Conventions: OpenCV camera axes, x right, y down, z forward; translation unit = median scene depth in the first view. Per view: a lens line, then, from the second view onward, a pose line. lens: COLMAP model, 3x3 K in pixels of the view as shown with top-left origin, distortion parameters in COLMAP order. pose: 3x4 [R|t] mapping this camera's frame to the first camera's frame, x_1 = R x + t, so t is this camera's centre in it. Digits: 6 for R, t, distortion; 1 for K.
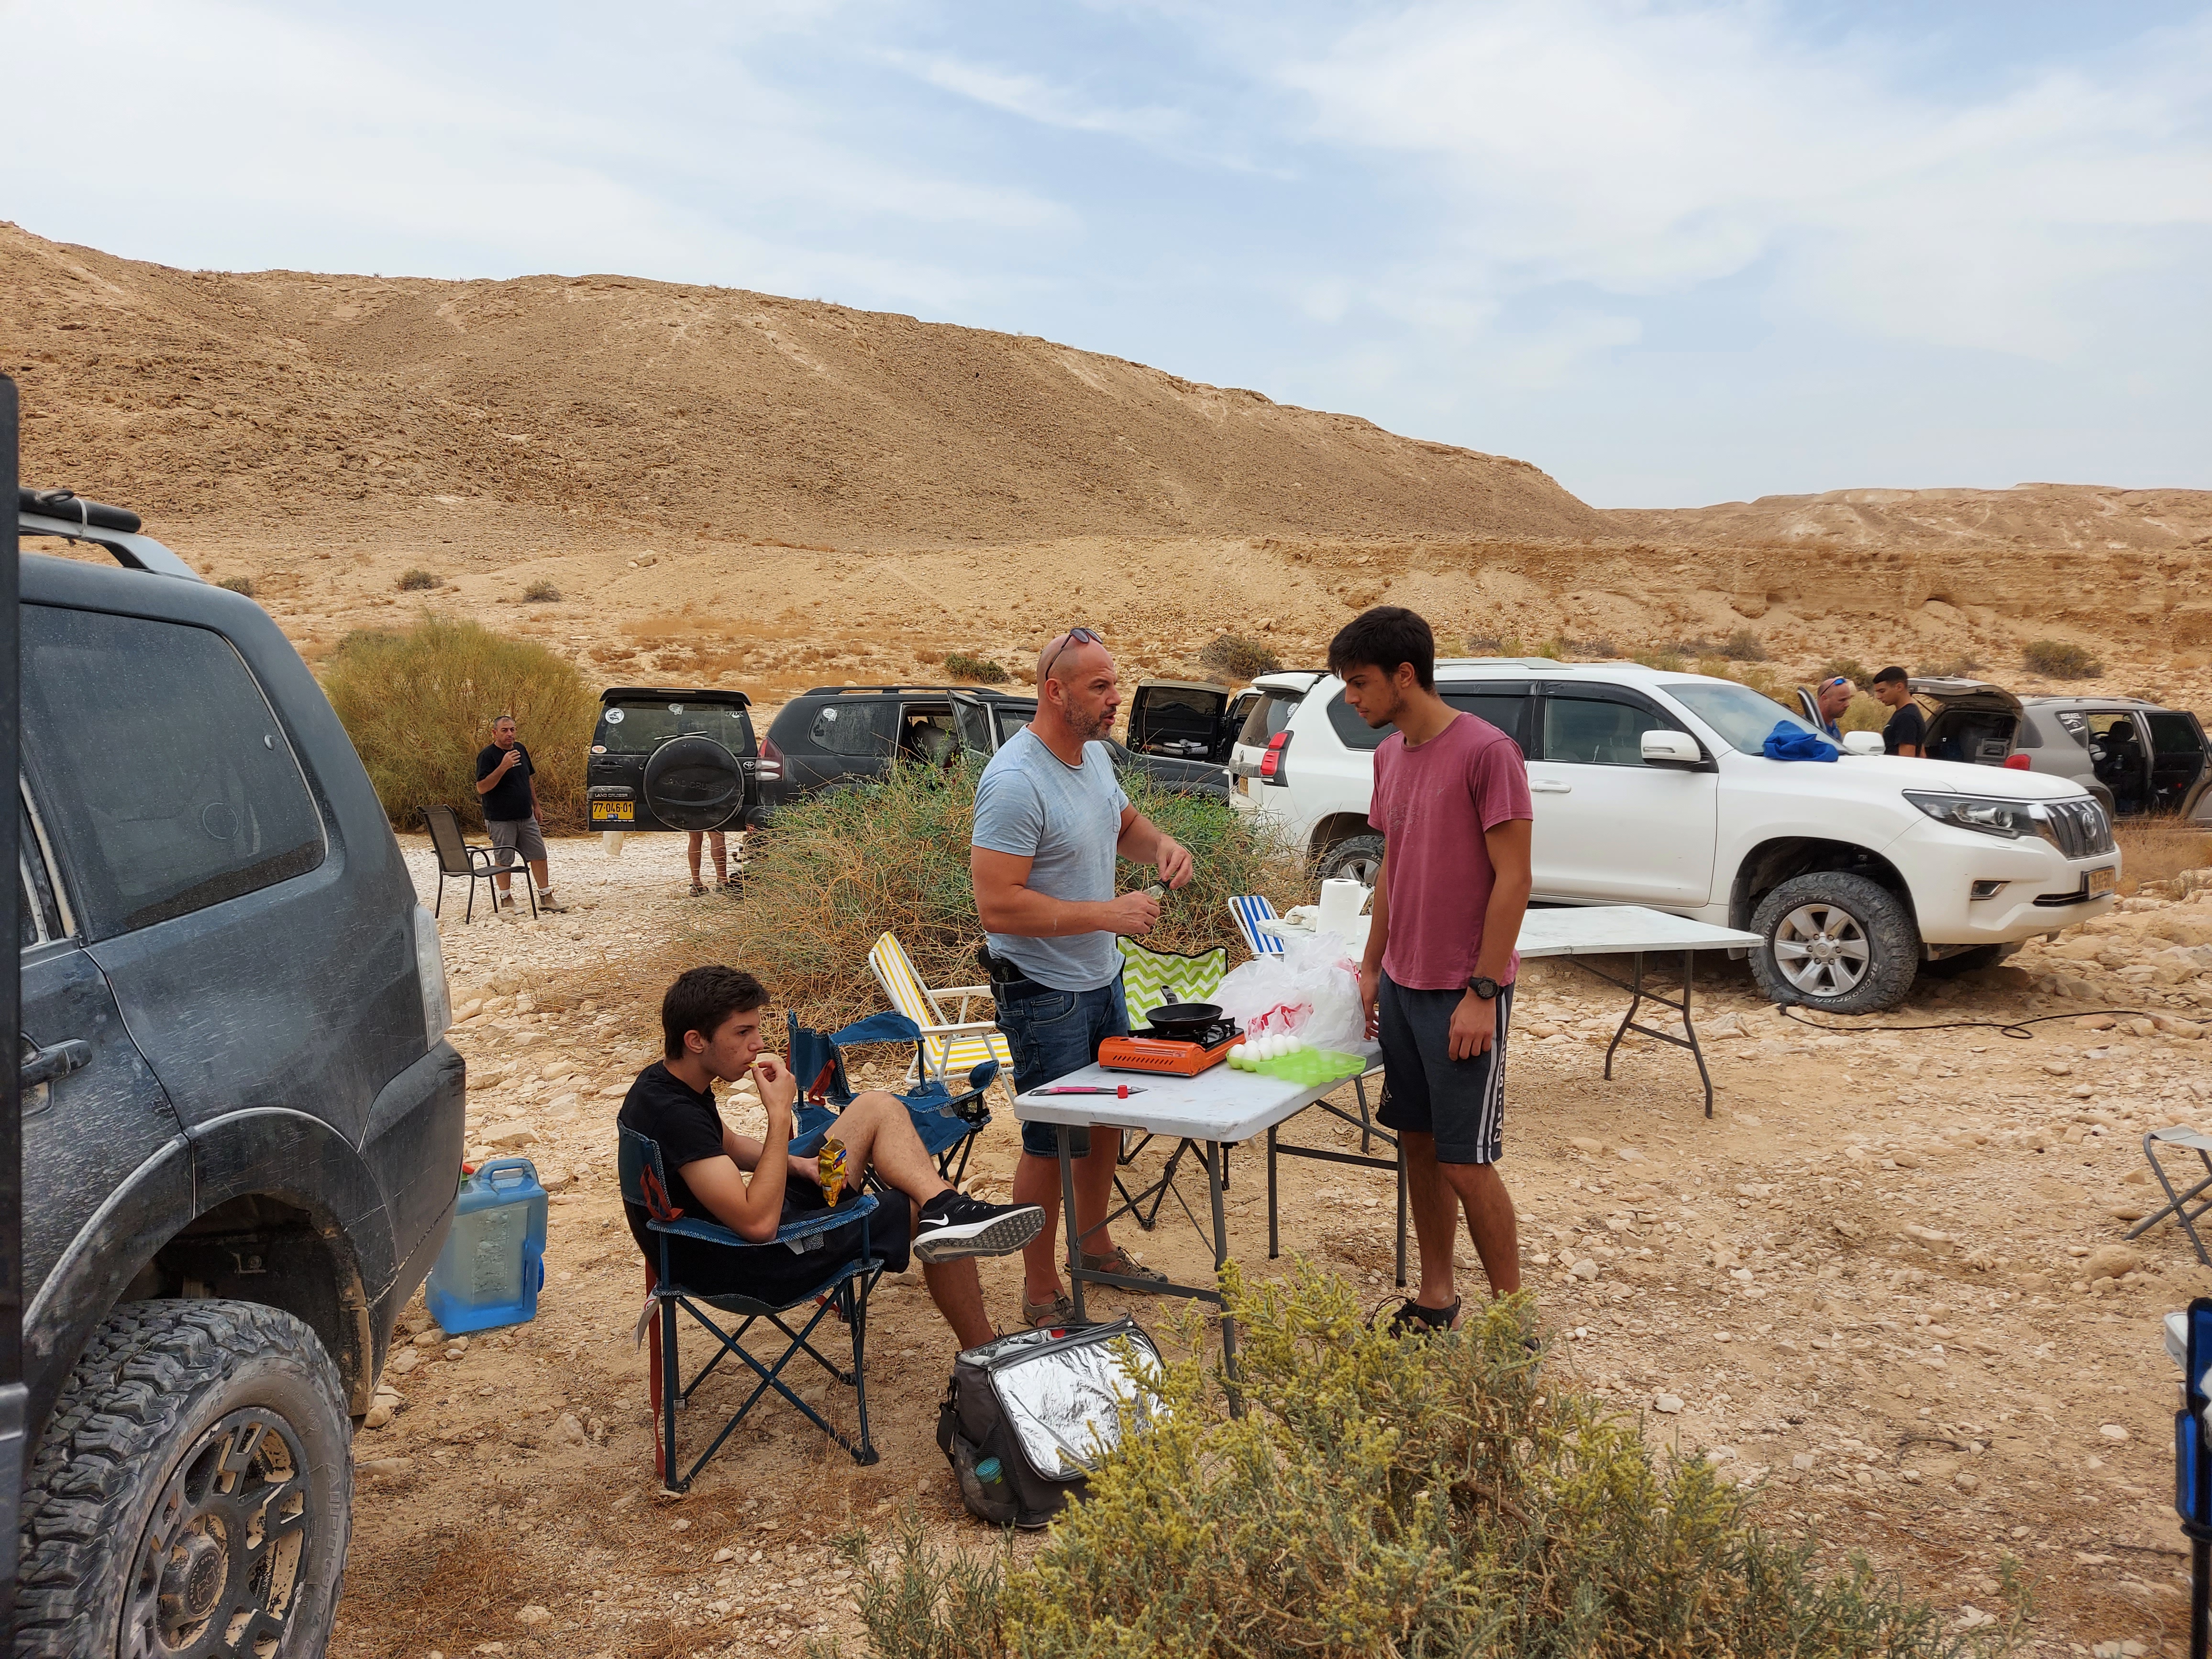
lens RADIAL K [[1565.6, 0, 1097.3], [0, 1565.6, 837.5], [0, 0, 1]] dist [0.132074, -0.145585]
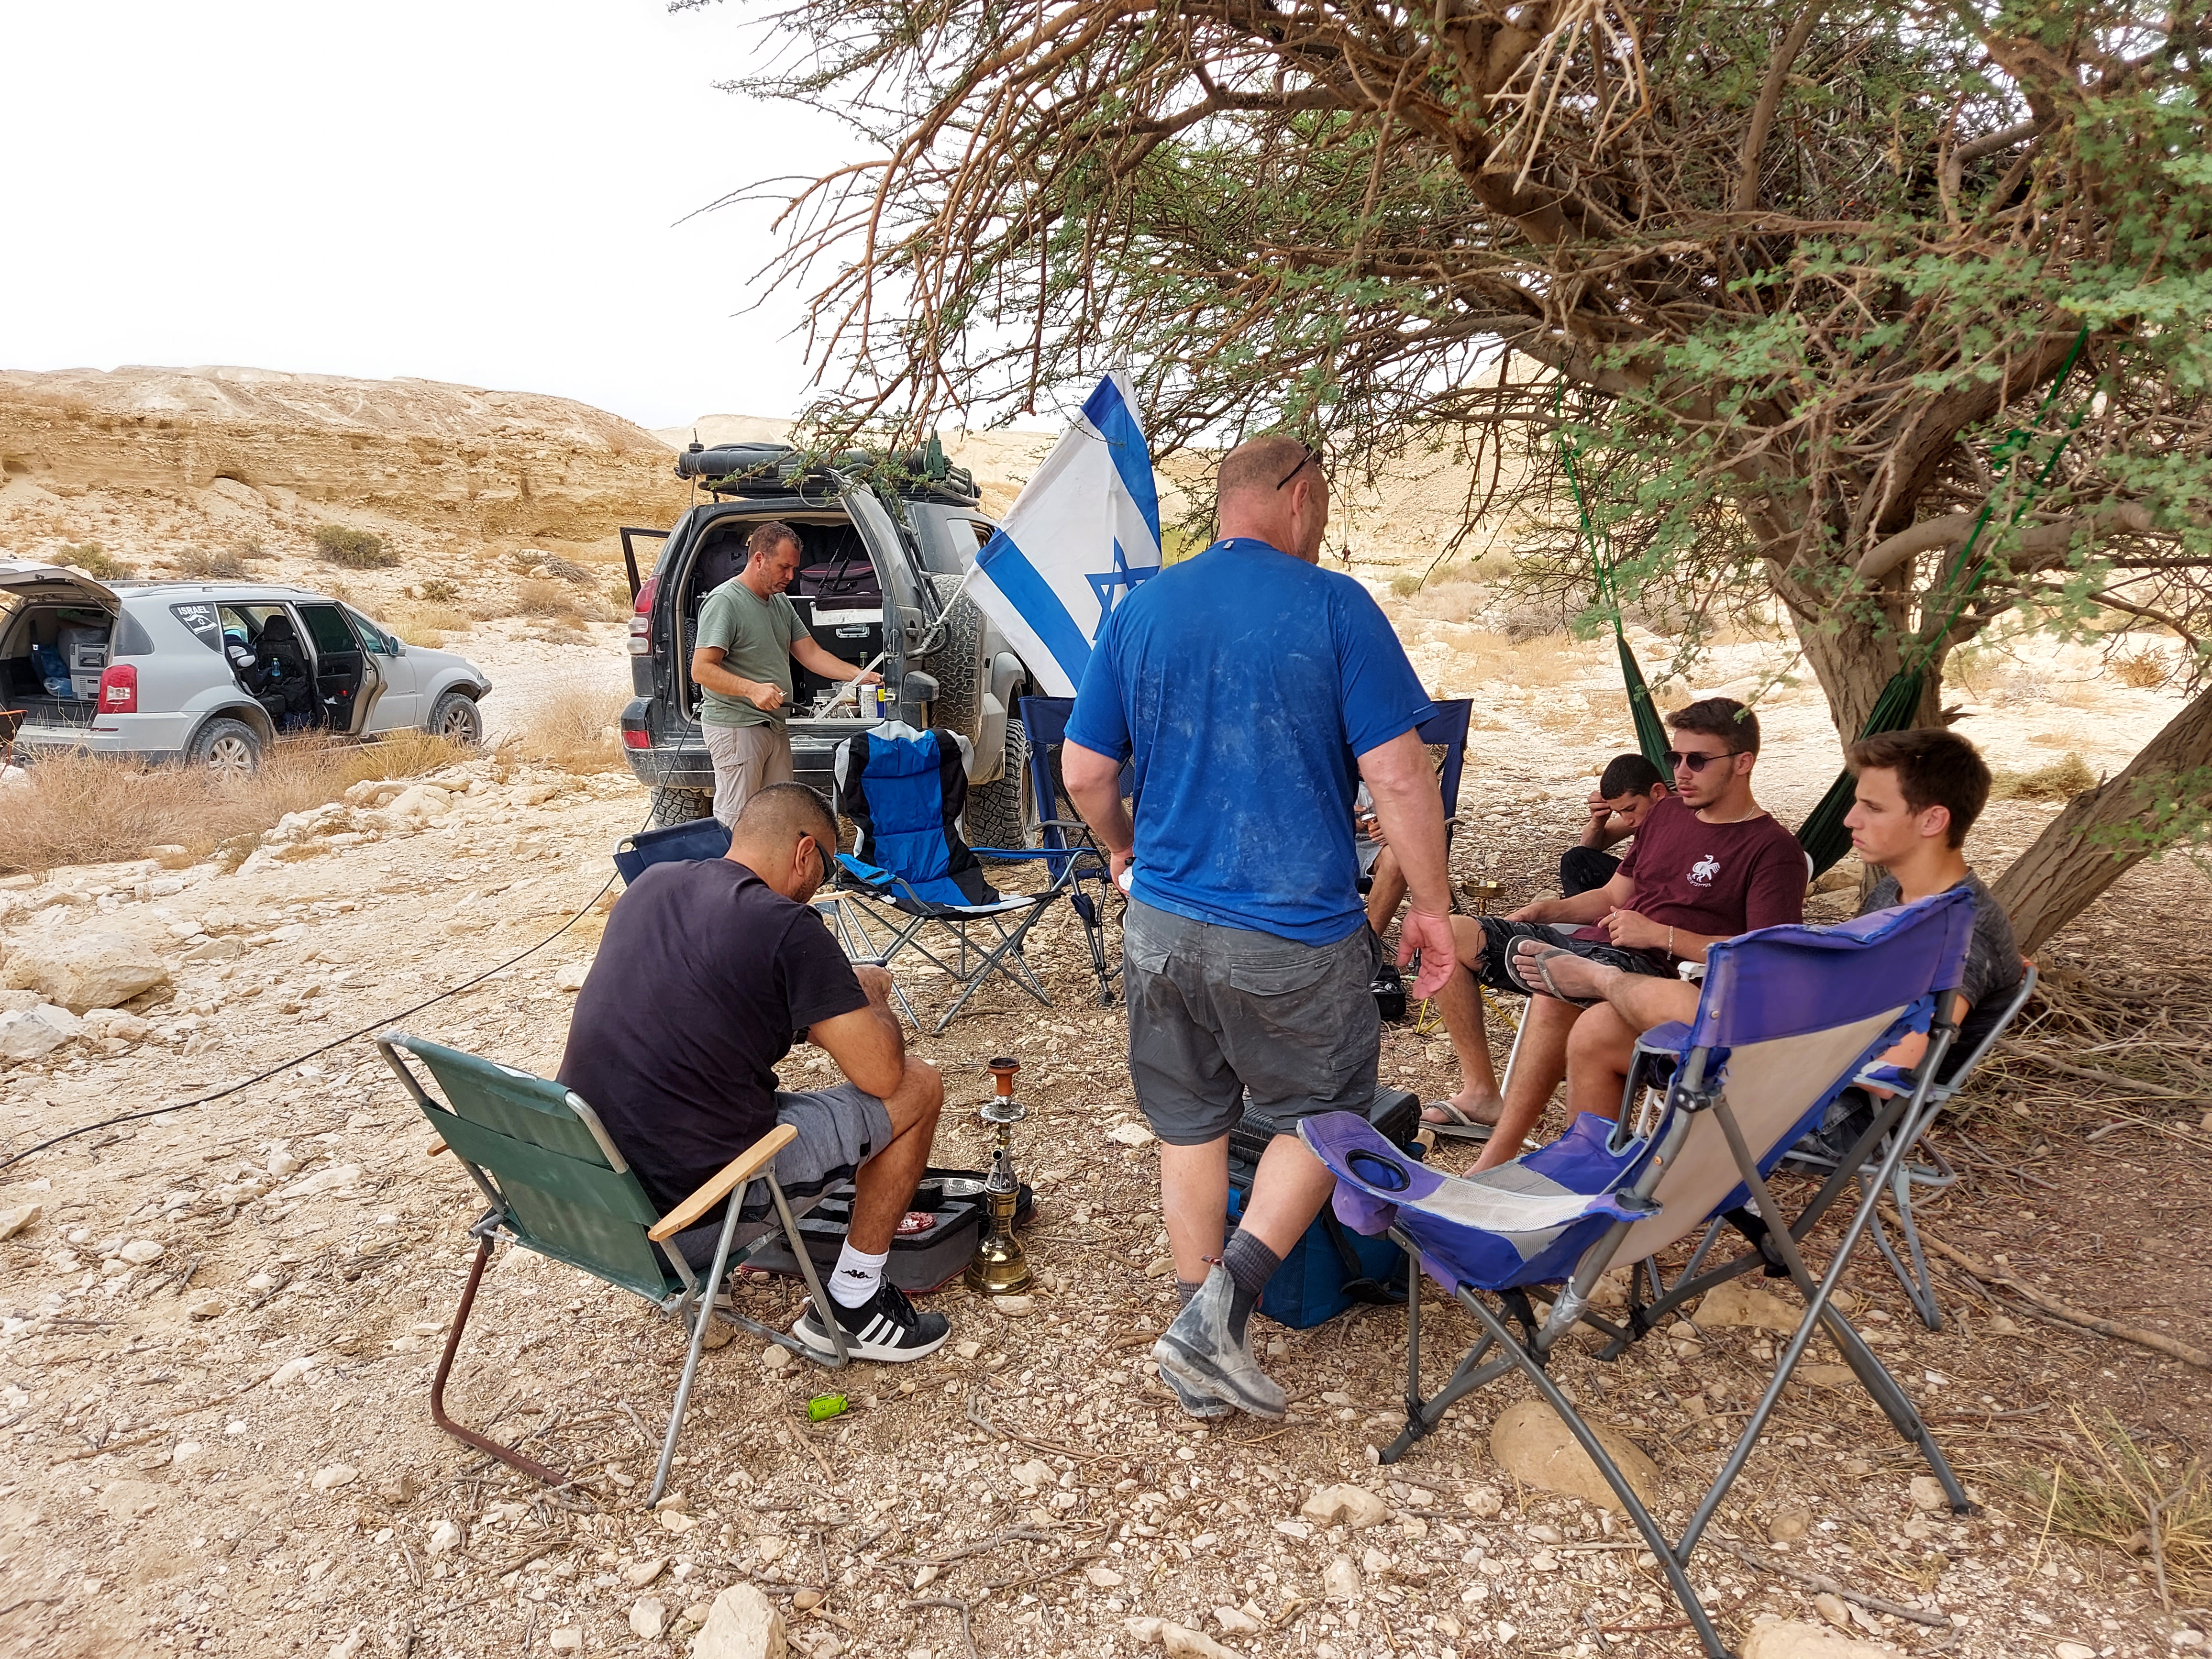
lens RADIAL K [[1565.6, 0, 1097.3], [0, 1565.6, 837.5], [0, 0, 1]] dist [0.132074, -0.145585]
pose [[0.626143, -0.141803, 0.766705, 0.124839], [0.092707, 0.989887, 0.107370, -0.005233], [-0.774177, 0.003850, 0.632958, 0.087966]]
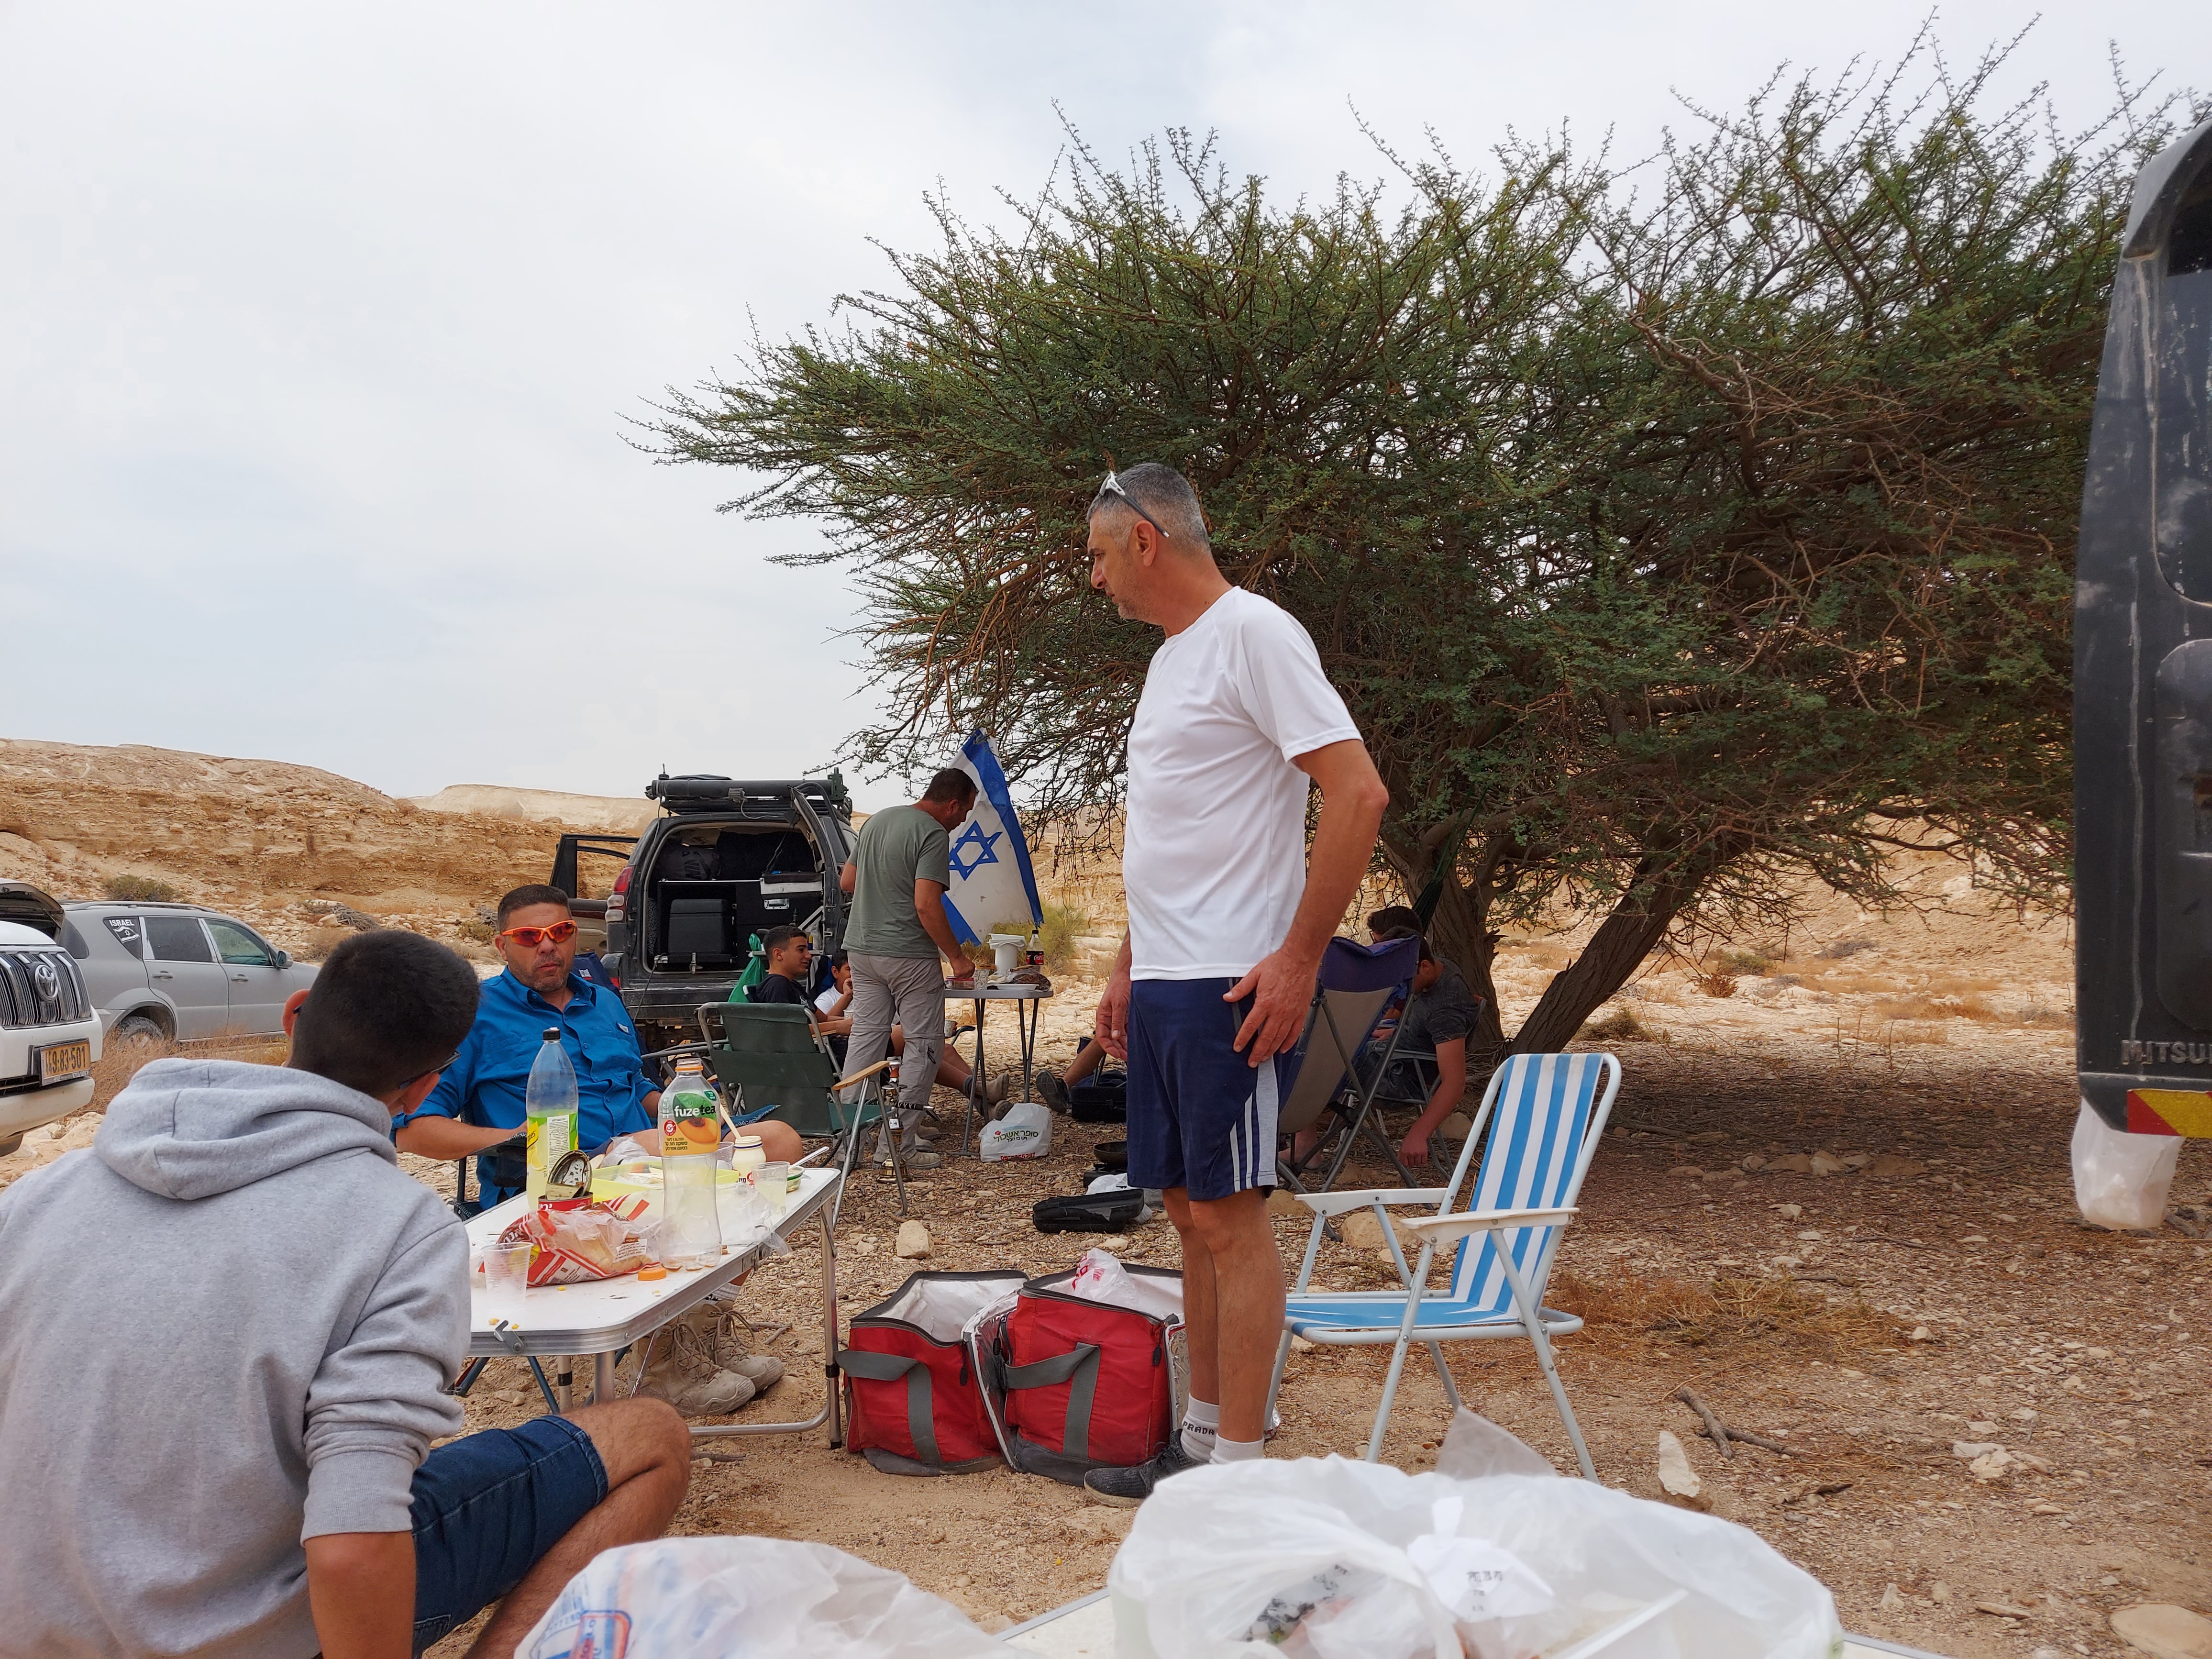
lens RADIAL K [[1565.6, 0, 1097.3], [0, 1565.6, 837.5], [0, 0, 1]] dist [0.132074, -0.145585]
pose [[0.494508, 0.048070, 0.867843, 0.049912], [0.097427, 0.989111, -0.110303, 0.011720], [-0.863695, 0.139097, 0.484440, 0.054791]]
